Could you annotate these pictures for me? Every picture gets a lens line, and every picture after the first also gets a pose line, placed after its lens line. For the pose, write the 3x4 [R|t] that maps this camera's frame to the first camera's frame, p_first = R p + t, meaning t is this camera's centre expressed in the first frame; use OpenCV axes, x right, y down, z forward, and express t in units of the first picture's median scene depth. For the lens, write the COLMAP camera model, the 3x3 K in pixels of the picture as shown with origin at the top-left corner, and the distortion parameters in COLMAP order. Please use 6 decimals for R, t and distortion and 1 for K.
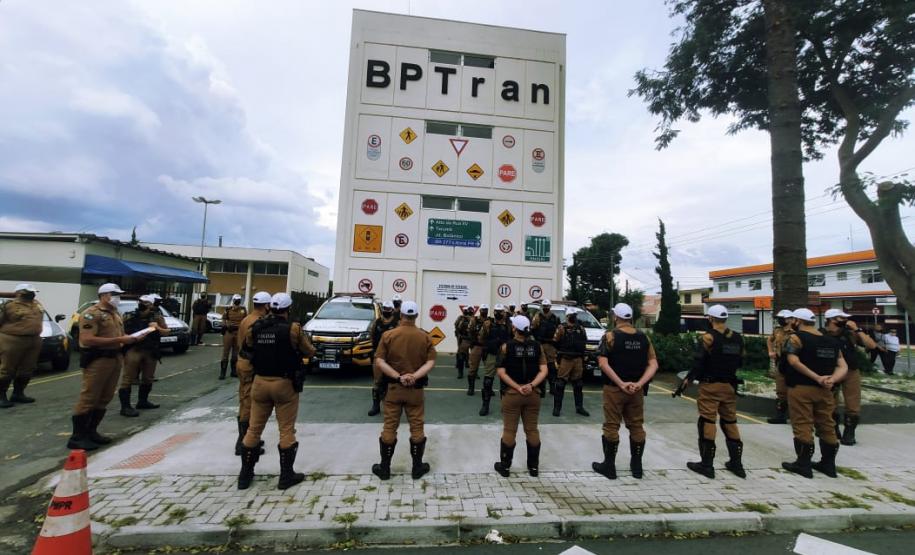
lens RADIAL K [[403.9, 0, 458.4], [0, 403.9, 279.4], [0, 0, 1]] dist [-0.036370, 0.024144]
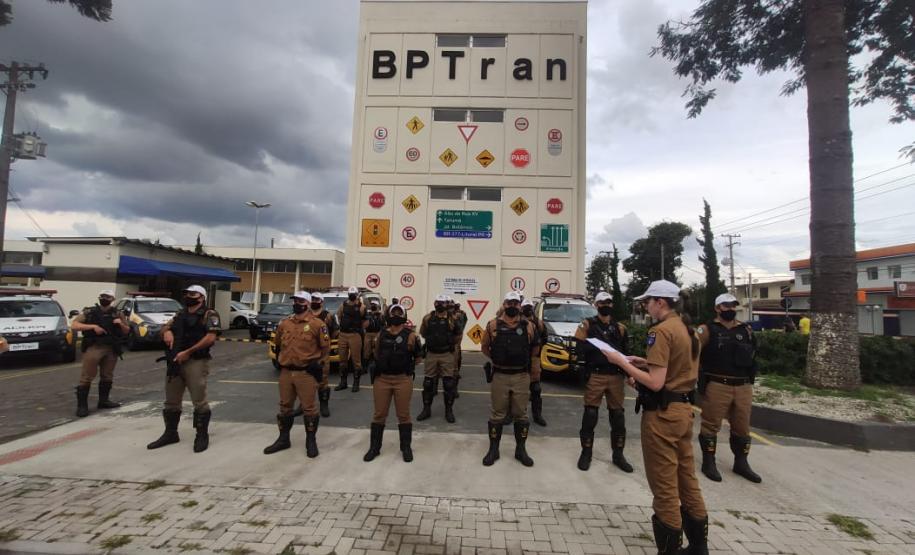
lens RADIAL K [[403.1, 0, 458.0], [0, 403.1, 279.3], [0, 0, 1]] dist [-0.030036, 0.014507]
pose [[0.988009, -0.016076, -0.153555, 0.118743], [0.016991, 0.999845, 0.004647, 0.010281], [0.153456, -0.007200, 0.988129, 0.058645]]
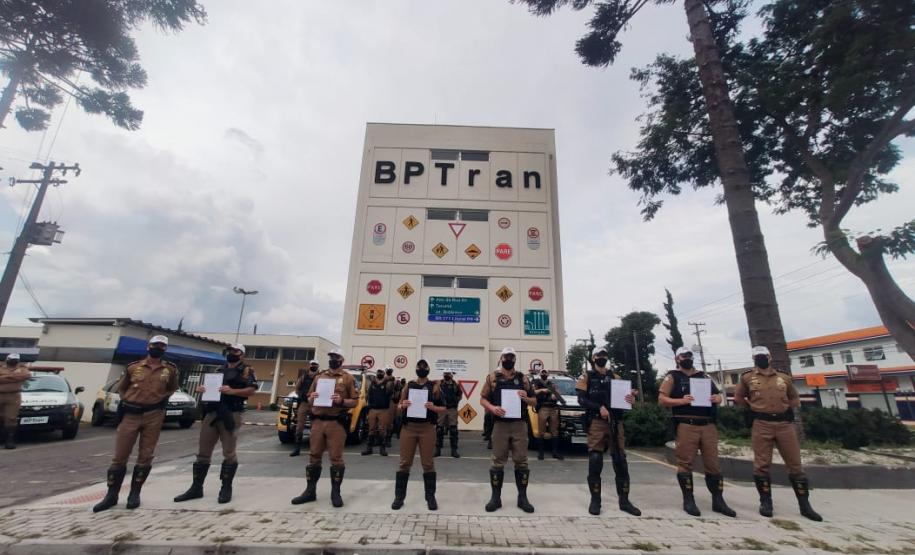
lens RADIAL K [[403.9, 0, 458.4], [0, 403.9, 279.4], [0, 0, 1]] dist [-0.036370, 0.024144]
pose [[0.995163, -0.039348, -0.090009, 0.096575], [0.019044, 0.976168, -0.216180, 0.034129], [0.096370, 0.213421, 0.972196, -0.024368]]
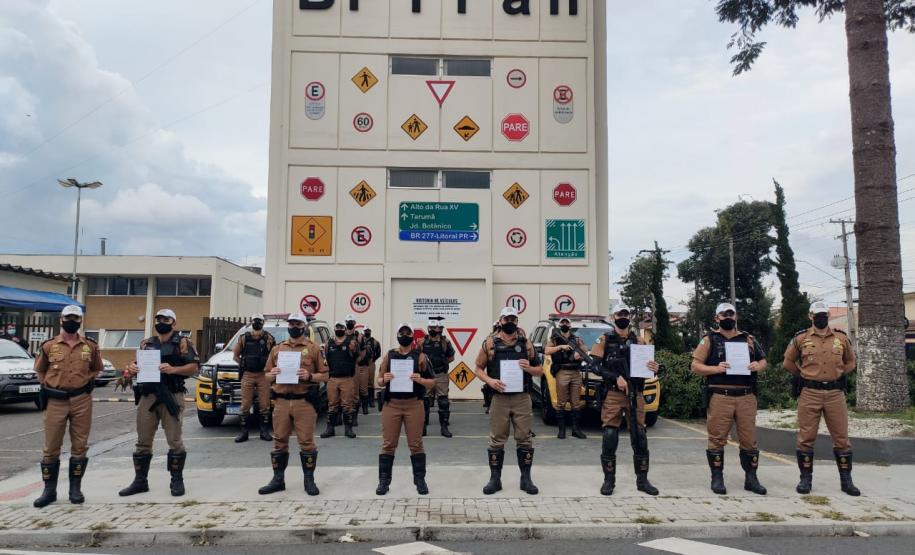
lens RADIAL K [[695.7, 0, 457.5], [0, 695.7, 277.5], [0, 0, 1]] dist [0.115284, -0.186314]
pose [[0.995970, -0.042481, -0.078993, 0.108223], [0.040614, 0.998860, -0.025092, 0.008903], [0.079969, 0.021783, 0.996559, -0.153640]]
